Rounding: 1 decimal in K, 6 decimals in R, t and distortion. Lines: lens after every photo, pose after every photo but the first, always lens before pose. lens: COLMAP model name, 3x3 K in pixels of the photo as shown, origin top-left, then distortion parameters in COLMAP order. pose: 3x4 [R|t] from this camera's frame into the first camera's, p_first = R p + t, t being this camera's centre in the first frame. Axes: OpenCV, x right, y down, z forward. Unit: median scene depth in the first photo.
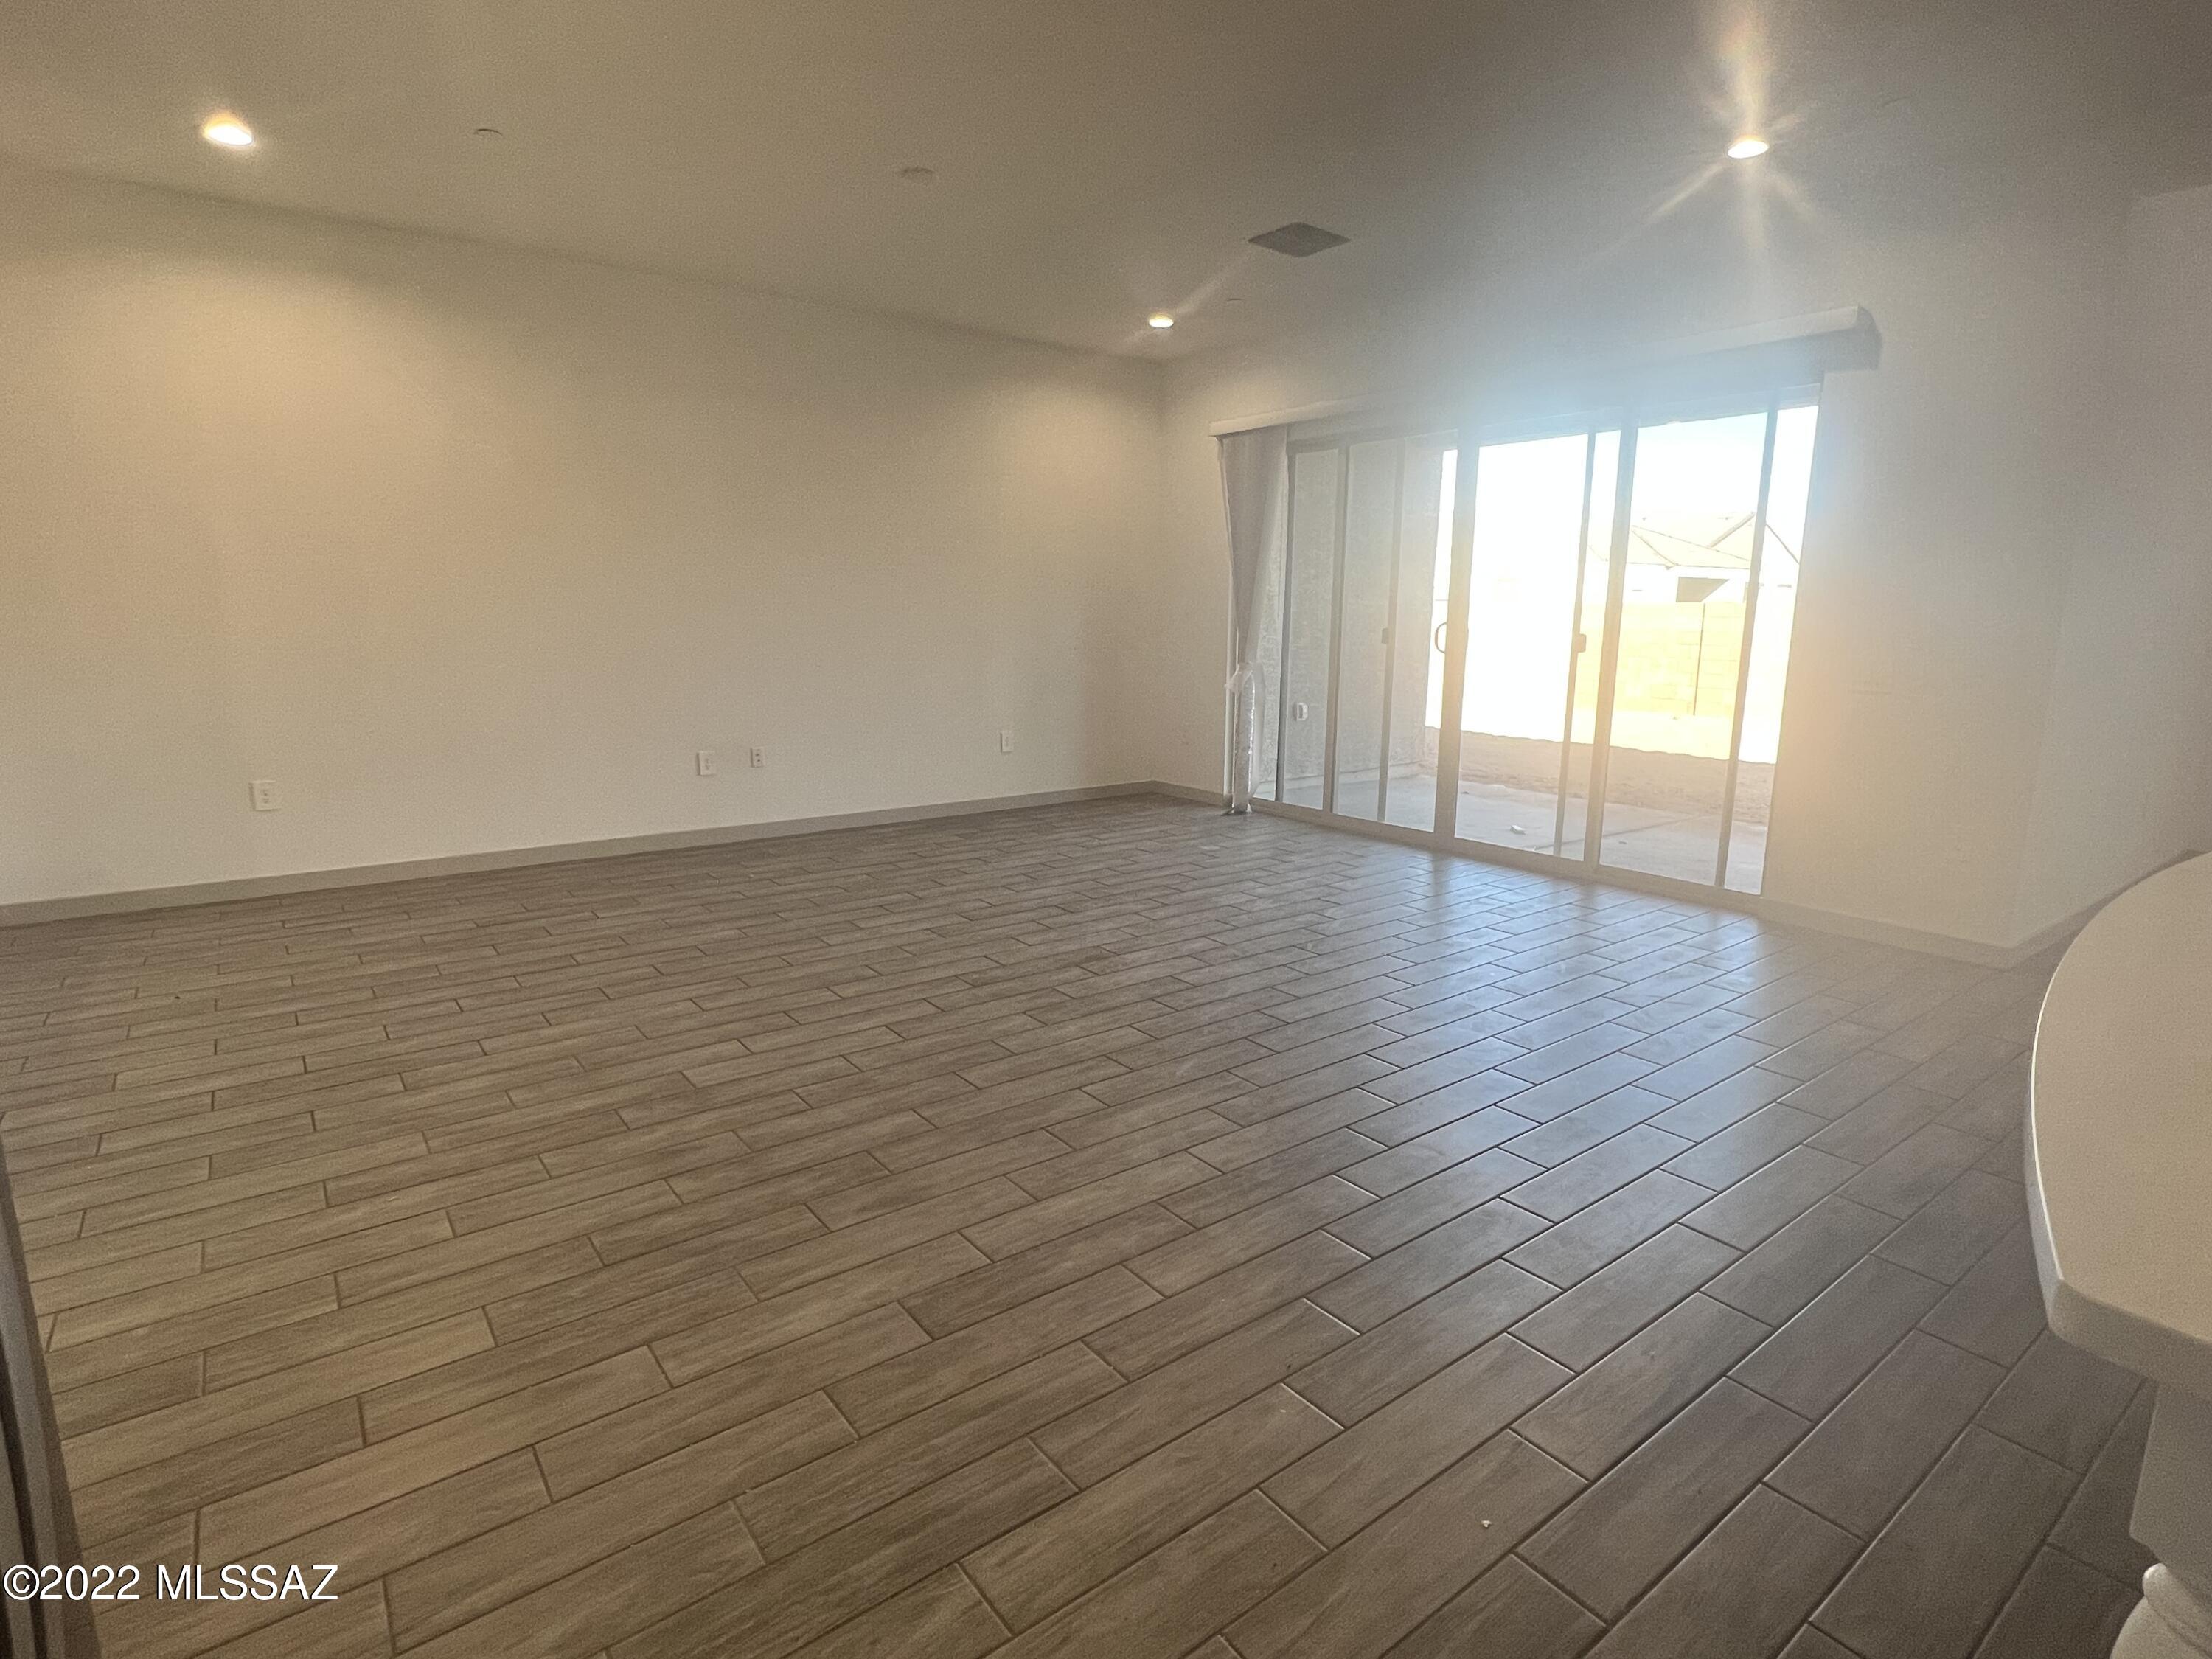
lens RADIAL K [[1130.2, 0, 1111.7], [0, 1130.2, 829.5], [0, 0, 1]] dist [-0.007755, 0.002795]
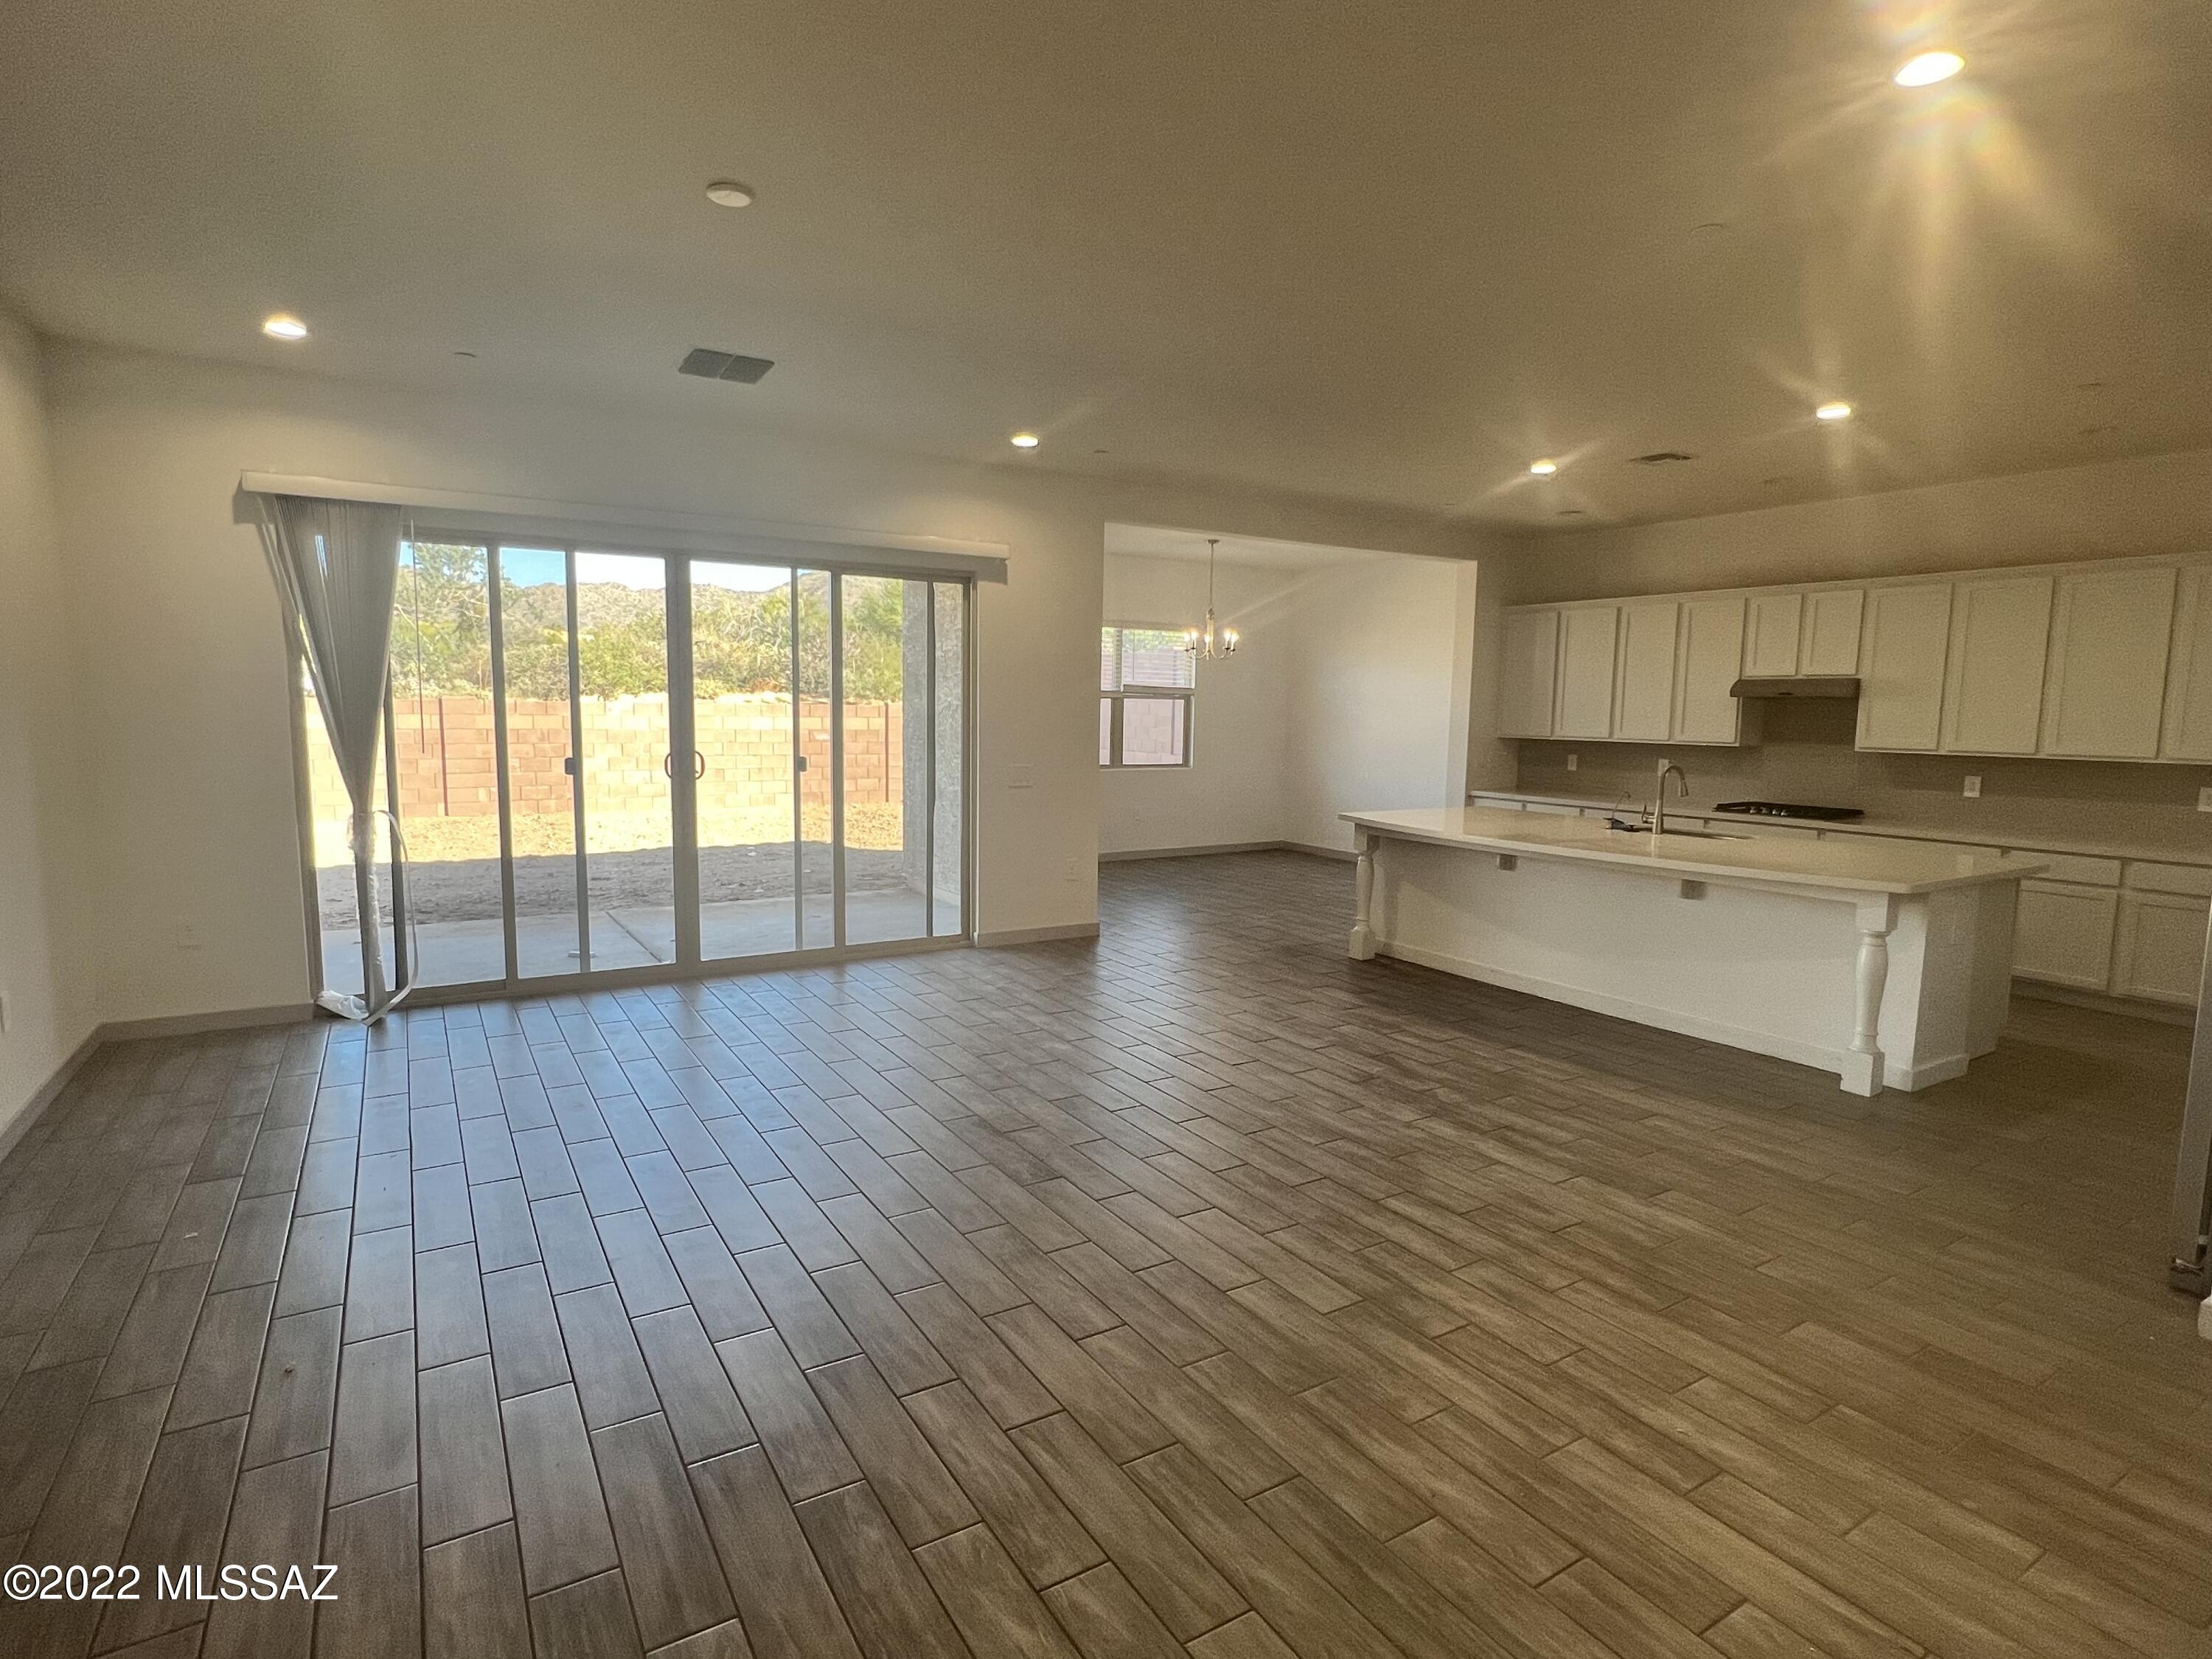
lens RADIAL K [[1130.2, 0, 1100.1], [0, 1130.2, 832.4], [0, 0, 1]] dist [-0.007755, 0.002795]
pose [[0.100476, -0.118887, 0.987811, -1.084751], [0.178998, 0.978795, 0.099595, -0.241107], [-0.978705, 0.166810, 0.119626, 0.888138]]
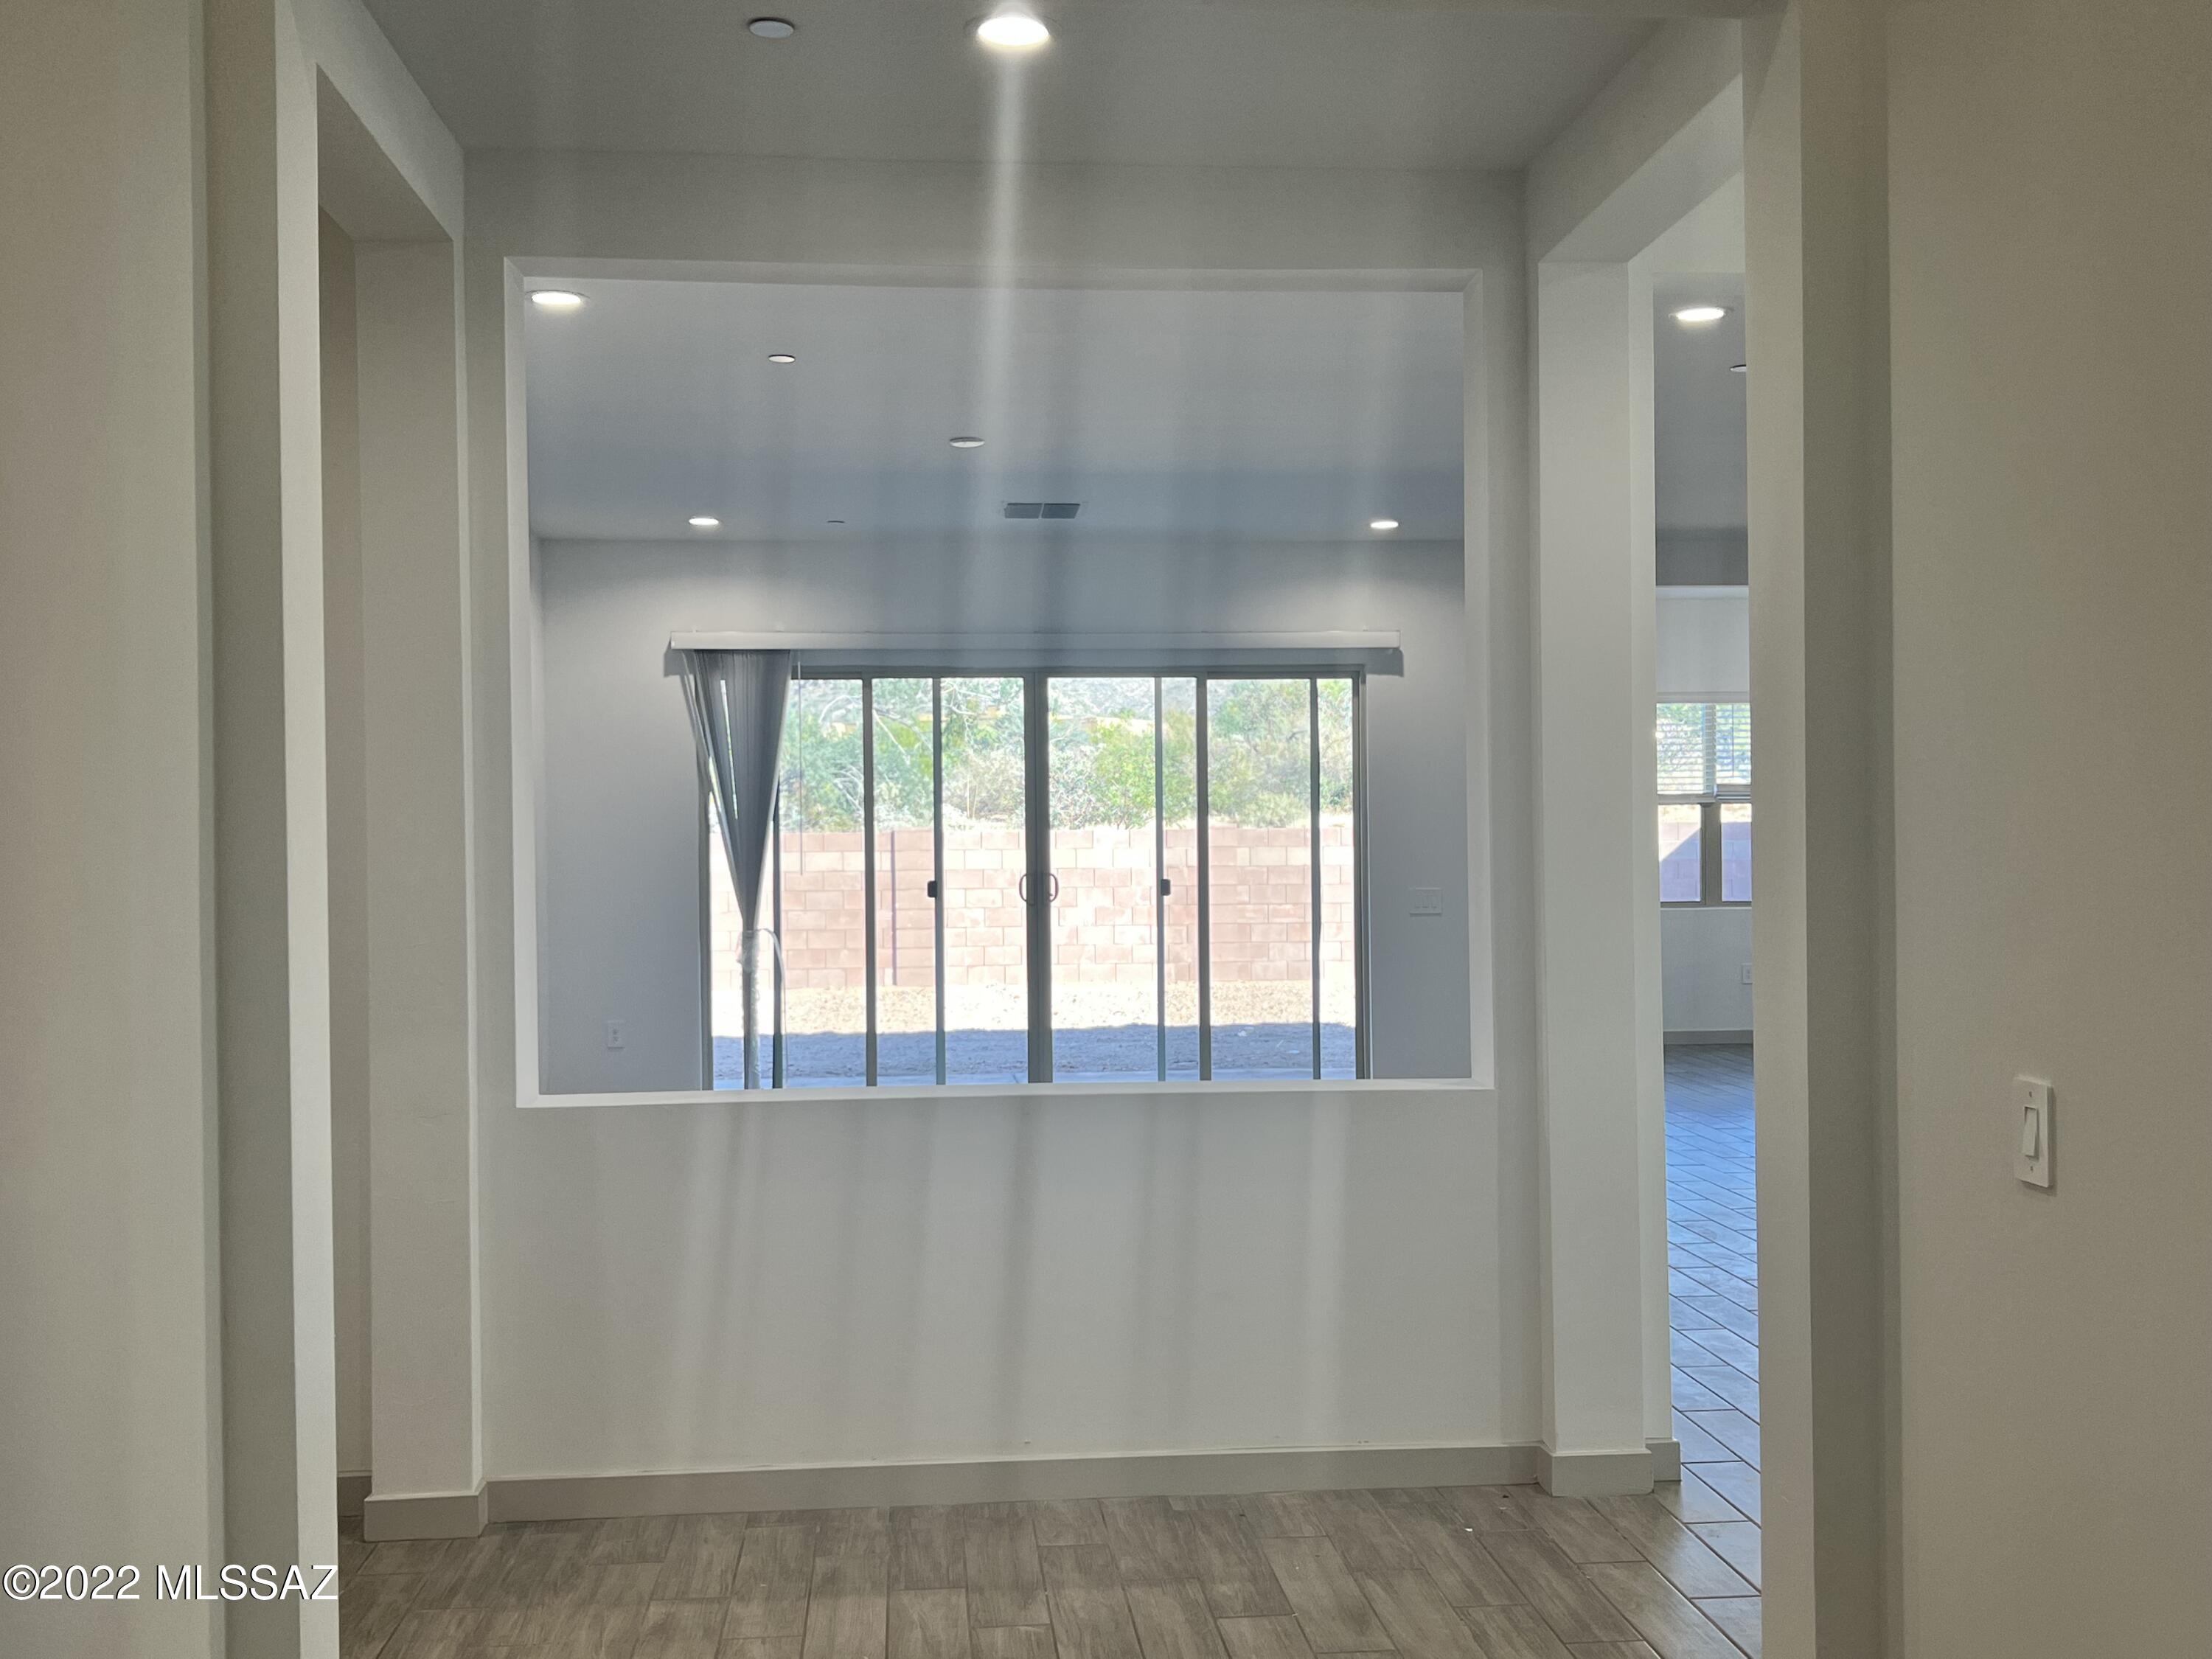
lens RADIAL K [[2190.8, 0, 1122.4], [0, 2190.8, 835.2], [0, 0, 1]] dist [0.036534, 0.000000]
pose [[0.527604, -0.016323, 0.849334, -2.043427], [0.179327, 0.979424, -0.092575, -0.049303], [-0.830347, 0.201152, 0.519675, -0.039971]]
